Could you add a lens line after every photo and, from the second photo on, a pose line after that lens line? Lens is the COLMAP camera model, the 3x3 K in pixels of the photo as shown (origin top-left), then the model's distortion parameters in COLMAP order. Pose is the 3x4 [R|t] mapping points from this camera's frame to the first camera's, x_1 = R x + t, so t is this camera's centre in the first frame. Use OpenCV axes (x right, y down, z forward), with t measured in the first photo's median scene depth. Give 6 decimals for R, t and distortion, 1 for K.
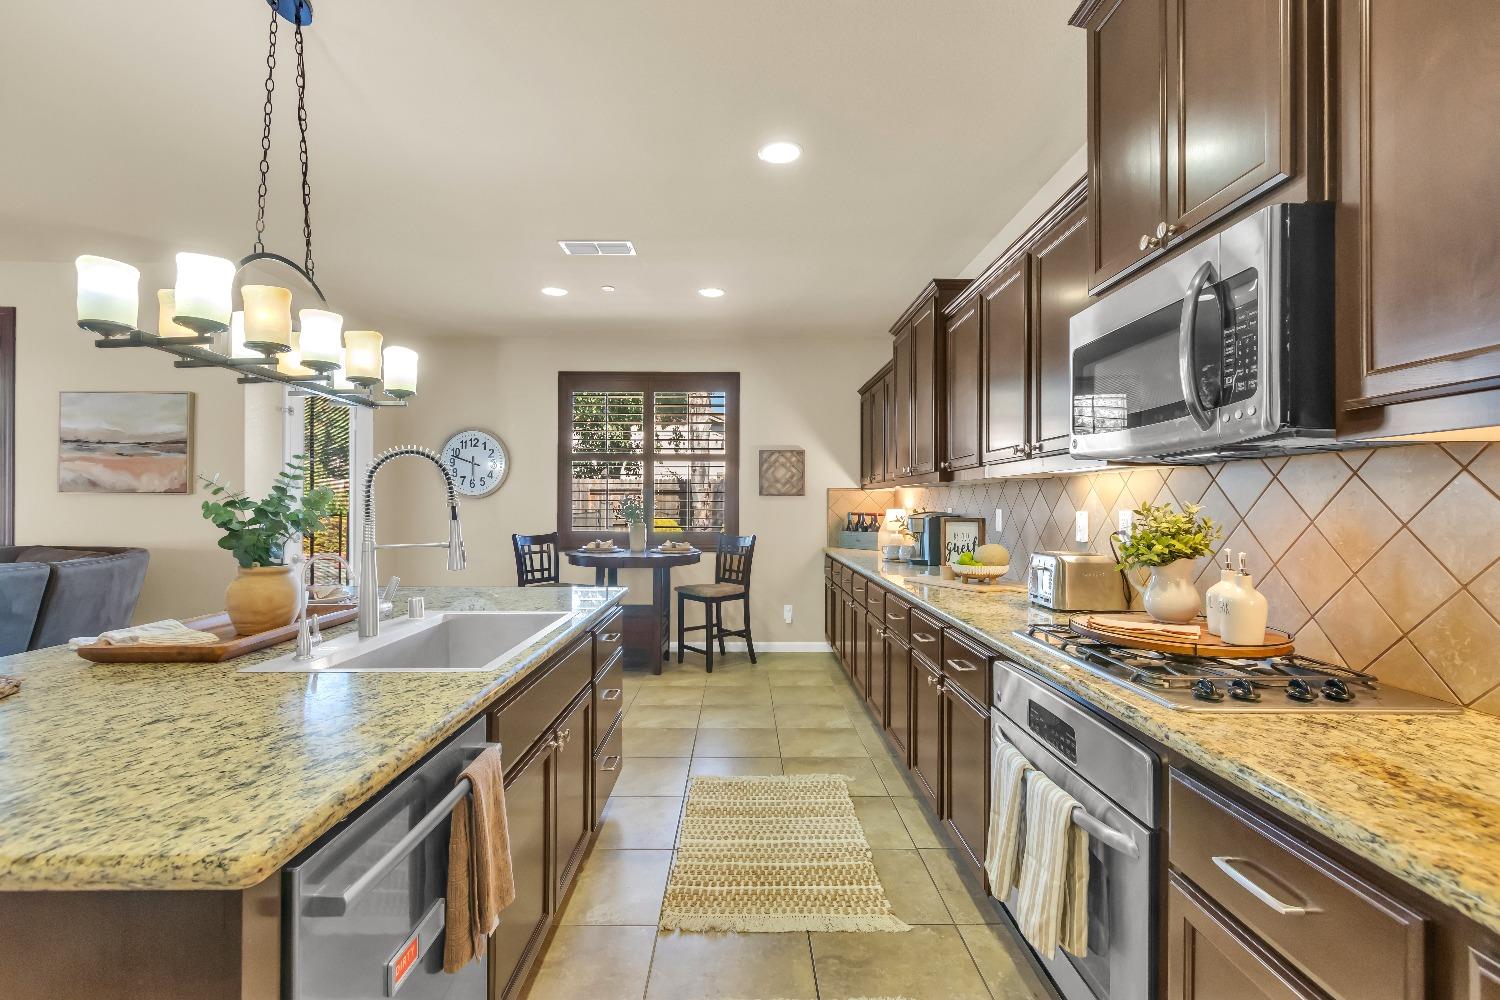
lens RADIAL K [[679.1, 0, 747.9], [0, 679.1, 501.7], [0, 0, 1]] dist [0.006057, -0.001912]
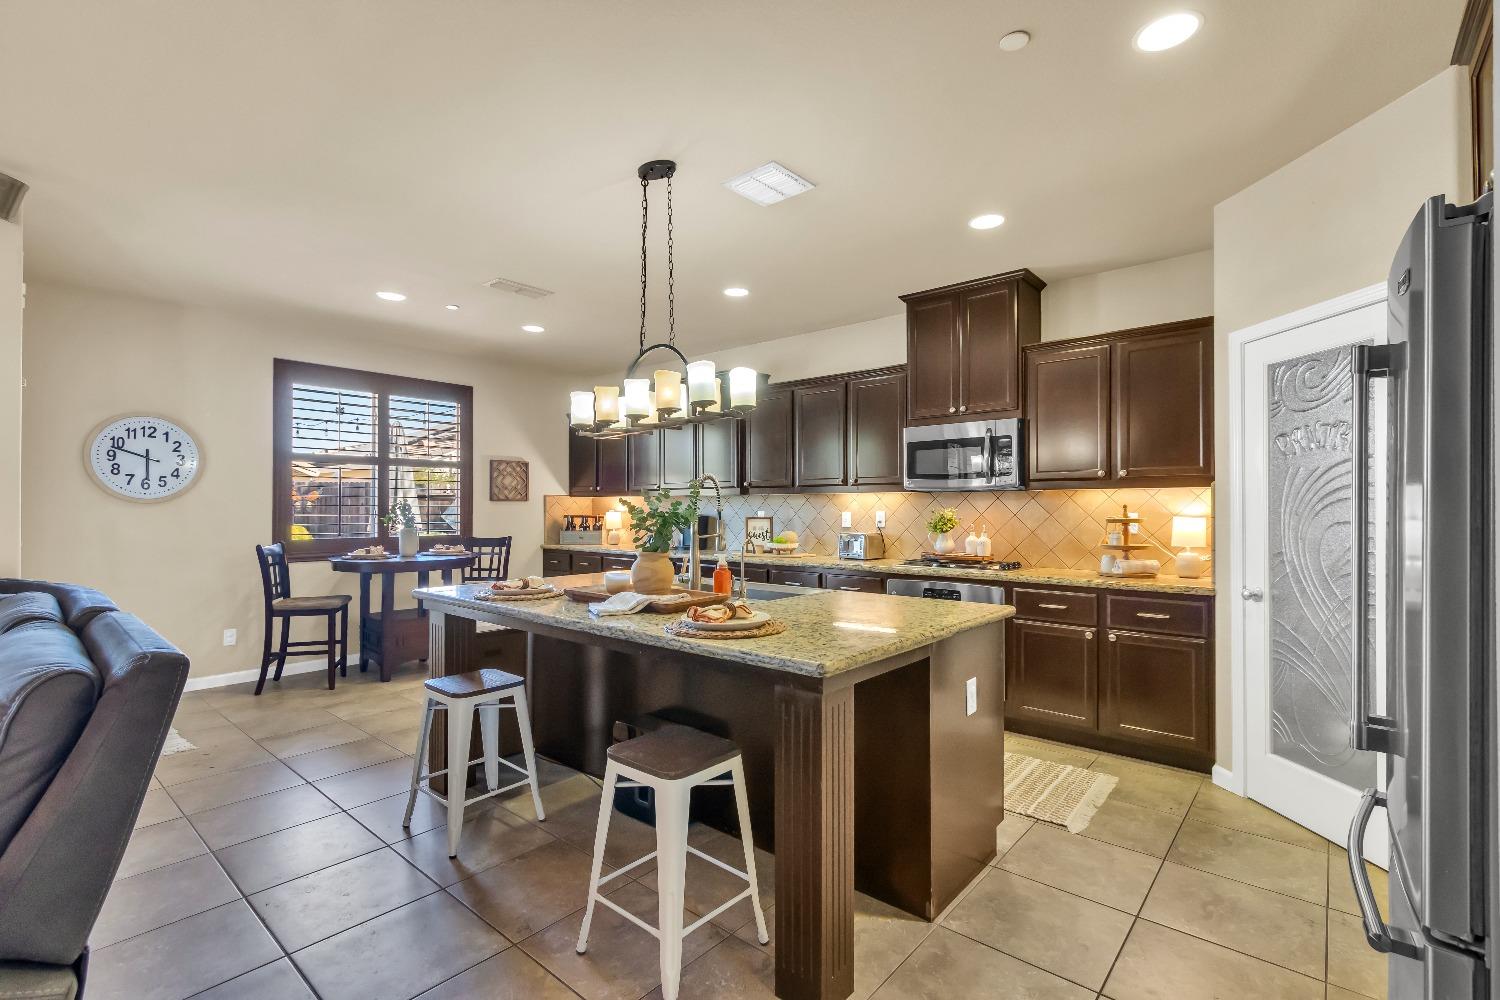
lens RADIAL K [[679.1, 0, 749.0], [0, 679.1, 507.0], [0, 0, 1]] dist [0.006057, -0.001912]
pose [[0.660598, -0.000824, 0.750740, -0.536318], [-0.006116, 0.999960, 0.006480, -0.008873], [-0.750715, -0.008872, 0.660566, -0.044341]]
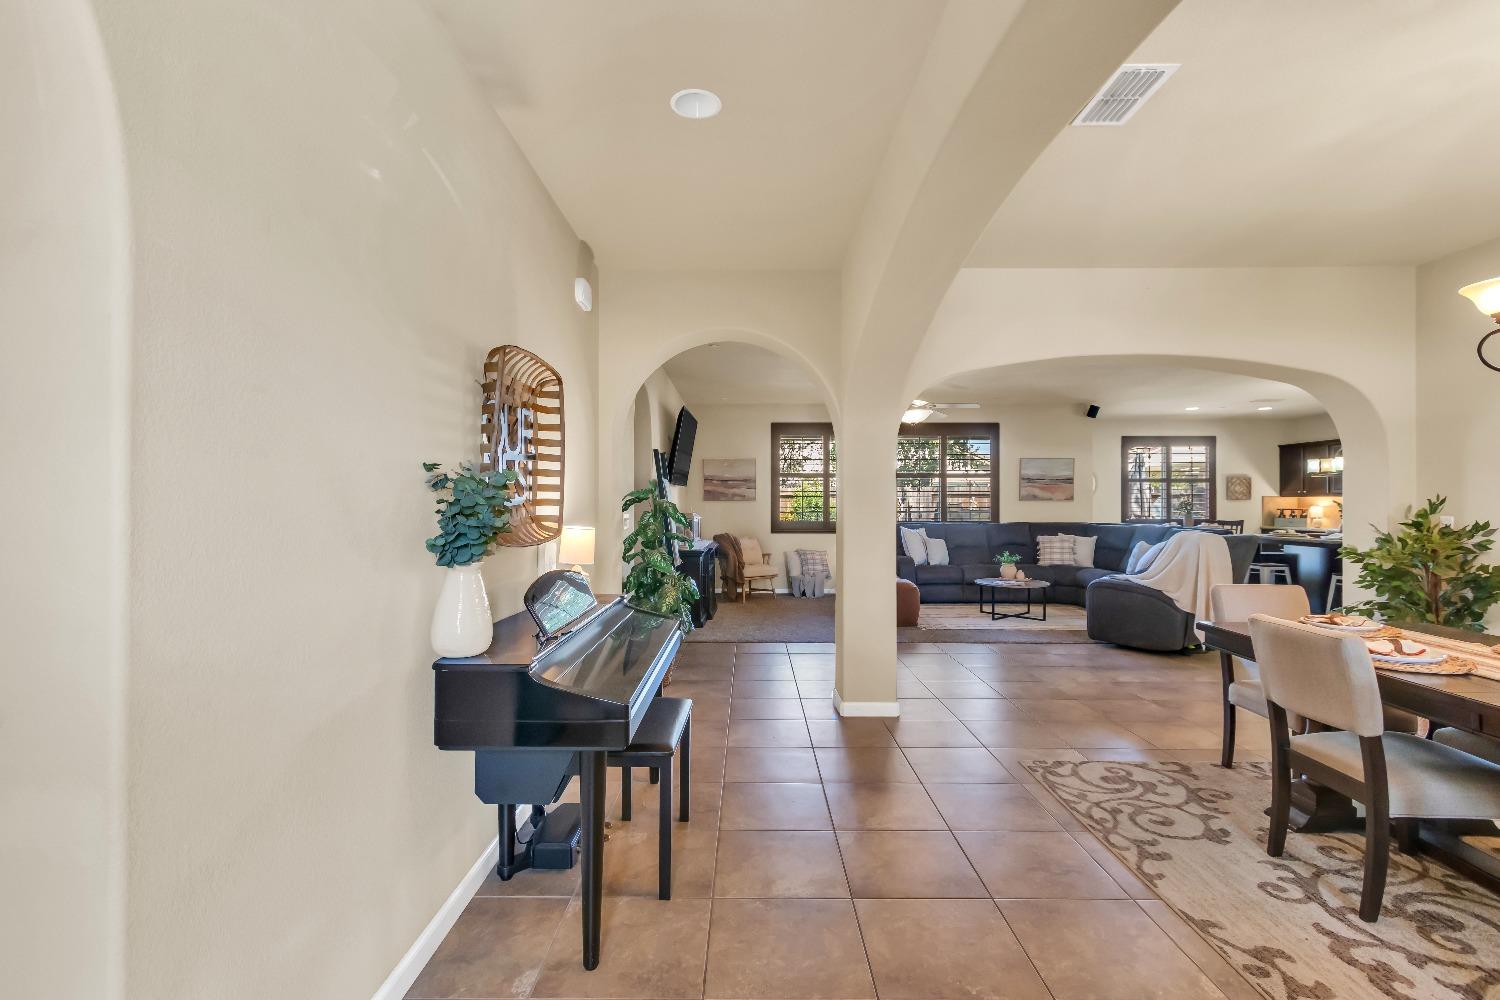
lens RADIAL K [[679.1, 0, 742.8], [0, 679.1, 498.9], [0, 0, 1]] dist [0.006057, -0.001912]
pose [[0.999759, 0.000818, -0.021924, -1.324756], [-0.000761, 0.999996, 0.002640, -0.016216], [0.021926, -0.002623, 0.999756, -0.974013]]
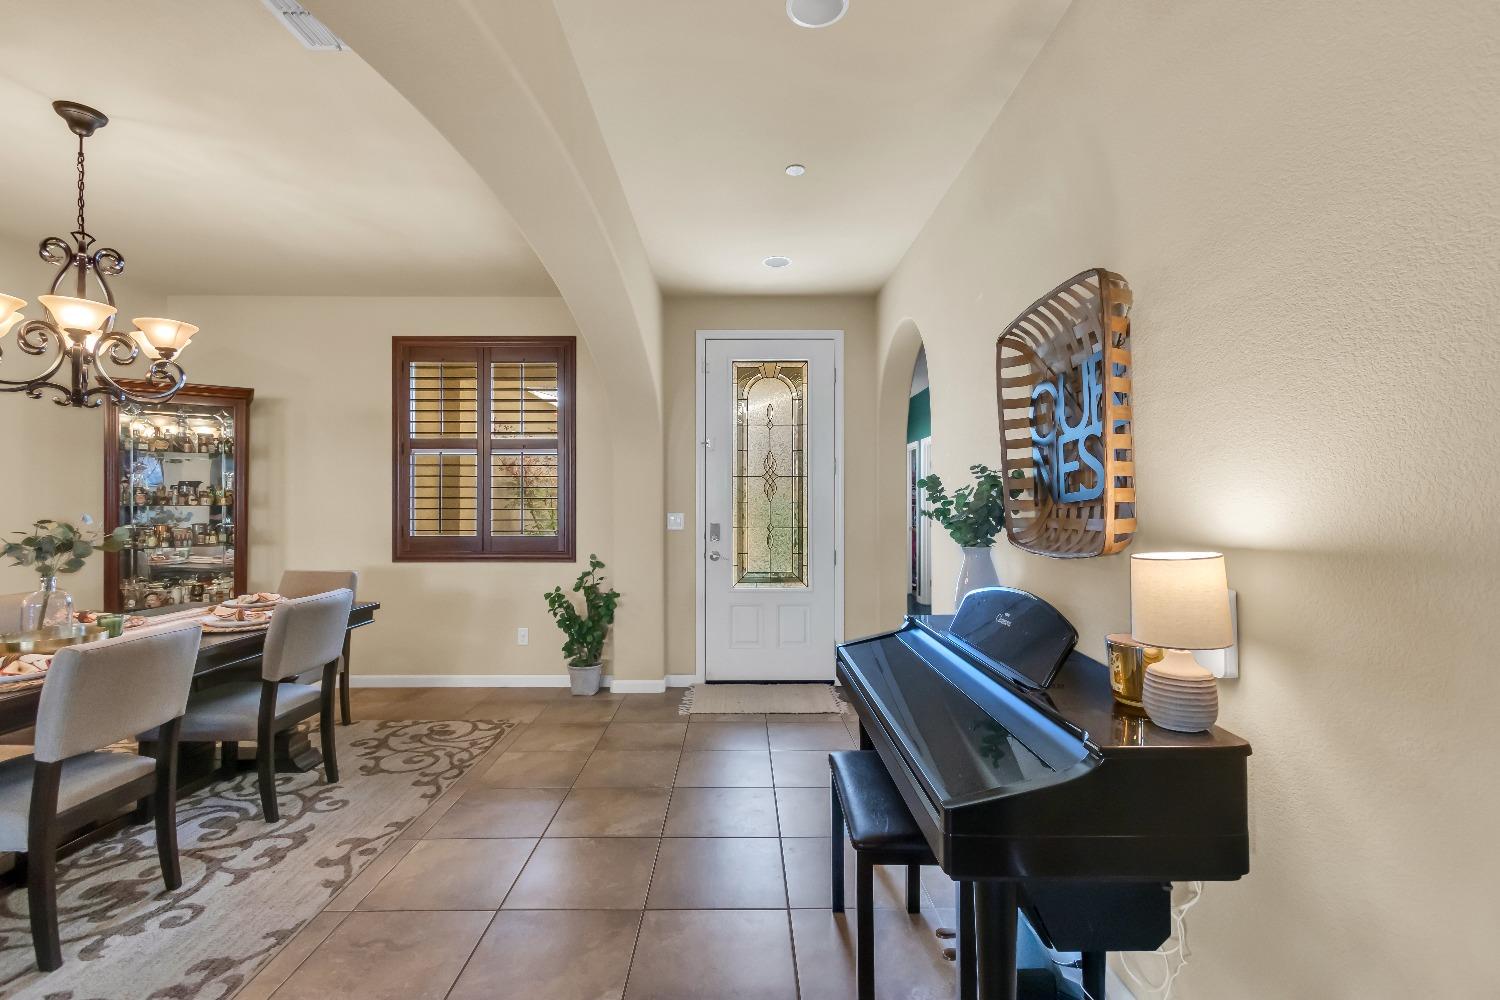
lens RADIAL K [[679.1, 0, 744.2], [0, 679.1, 499.1], [0, 0, 1]] dist [0.006057, -0.001912]
pose [[-0.999959, 0.002824, 0.008547, -1.329872], [0.002701, 0.999894, -0.014325, -0.007294], [-0.008586, -0.014301, -0.999861, -0.225405]]
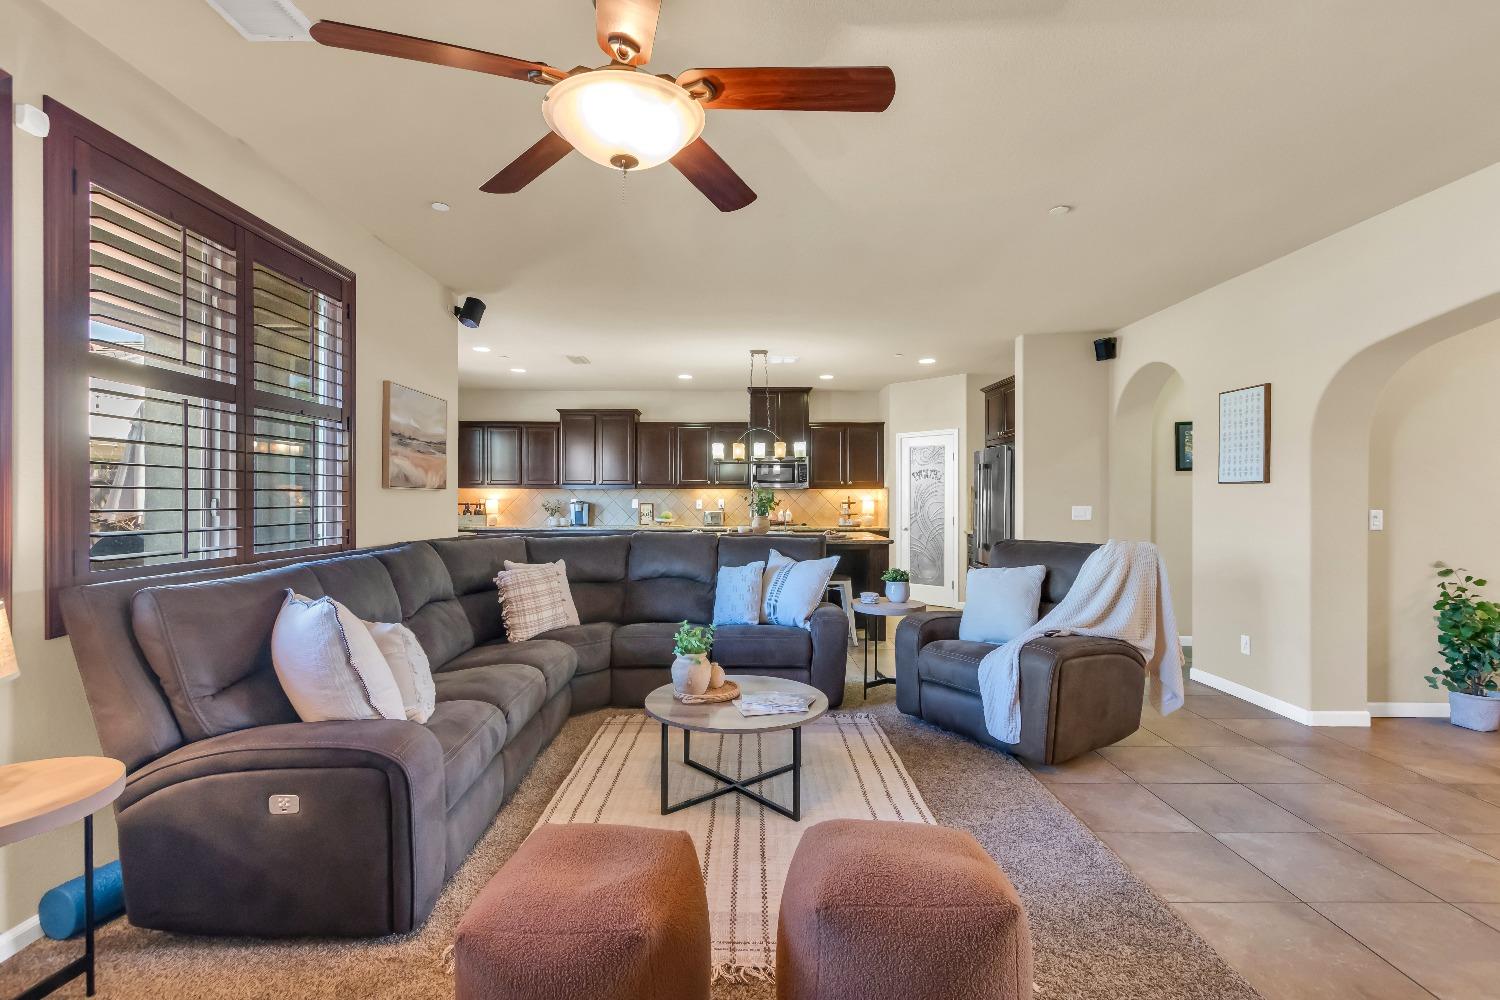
lens RADIAL K [[679.1, 0, 742.2], [0, 679.1, 507.1], [0, 0, 1]] dist [0.006057, -0.001912]
pose [[0.008252, -0.012998, 0.999881, -1.337686], [-0.010616, 0.999858, 0.013085, -0.002192], [-0.999910, -0.010723, 0.008113, 0.339081]]
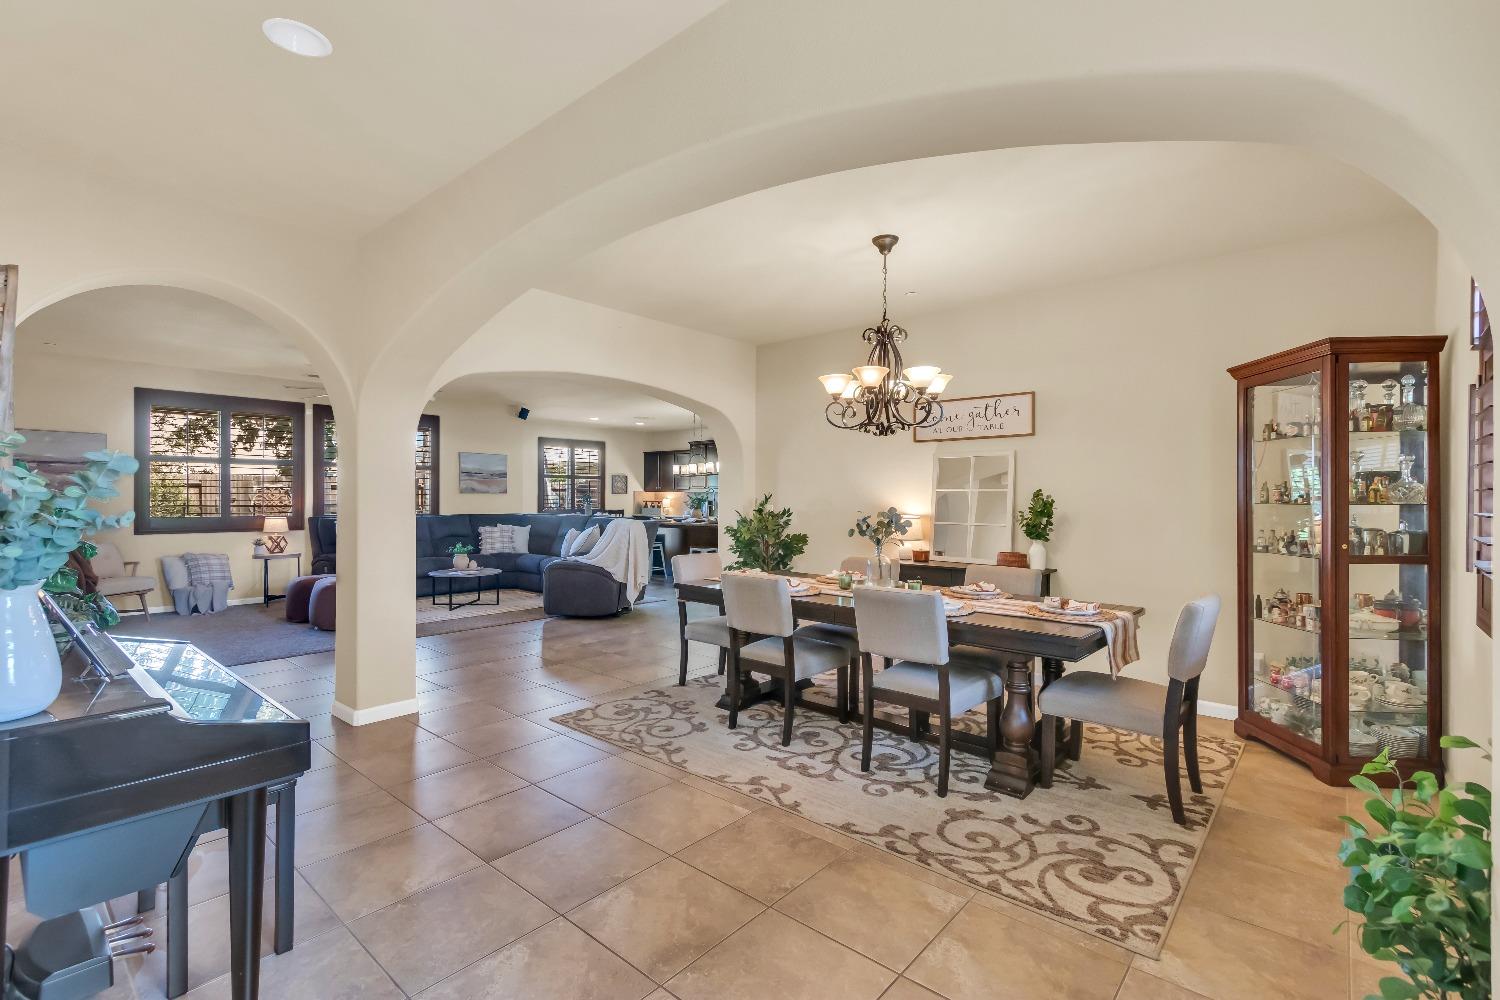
lens RADIAL K [[679.1, 0, 748.4], [0, 679.1, 497.1], [0, 0, 1]] dist [0.006057, -0.001912]
pose [[0.665789, 0.003130, 0.746133, -1.474069], [-0.011149, 0.999921, 0.005754, -0.016632], [-0.746057, -0.012149, 0.665772, -0.981100]]
